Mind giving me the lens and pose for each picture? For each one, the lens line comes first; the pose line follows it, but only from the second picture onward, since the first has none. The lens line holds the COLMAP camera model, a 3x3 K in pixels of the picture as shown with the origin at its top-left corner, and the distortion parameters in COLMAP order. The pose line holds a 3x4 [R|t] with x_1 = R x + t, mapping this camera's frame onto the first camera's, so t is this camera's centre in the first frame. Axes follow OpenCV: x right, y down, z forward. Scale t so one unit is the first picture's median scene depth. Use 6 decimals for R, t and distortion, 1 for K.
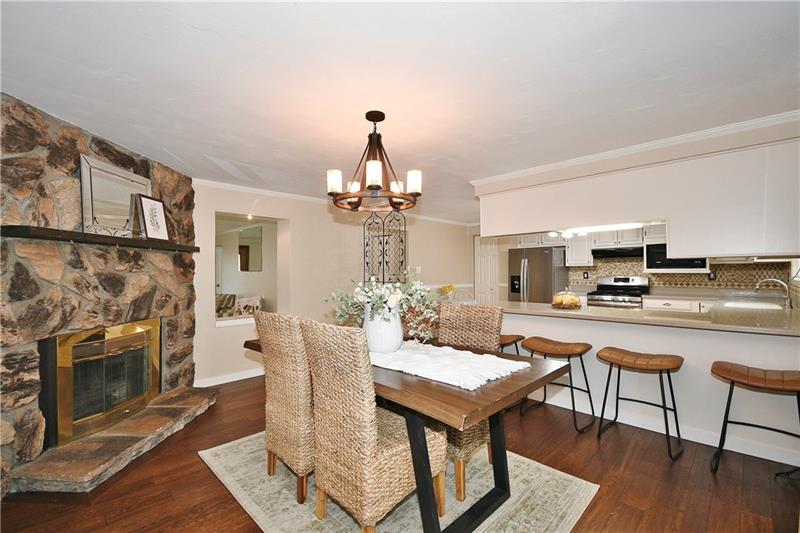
lens RADIAL K [[354.7, 0, 396.2], [0, 354.7, 271.3], [0, 0, 1]] dist [-0.000026, -0.000269]
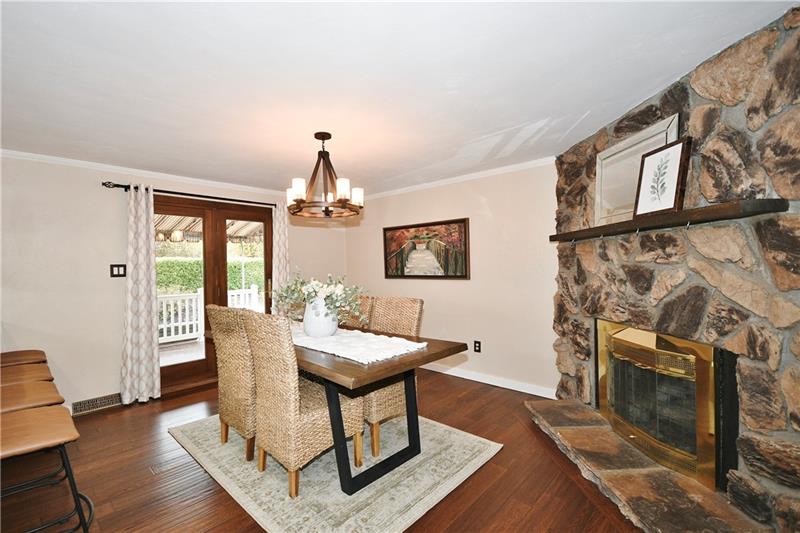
lens RADIAL K [[354.7, 0, 394.1], [0, 354.7, 267.7], [0, 0, 1]] dist [-0.000026, -0.000269]
pose [[-0.999138, 0.020939, -0.035842, -0.103769], [0.020846, 0.999778, 0.002955, -0.001562], [0.035896, 0.002205, -0.999353, 0.937548]]
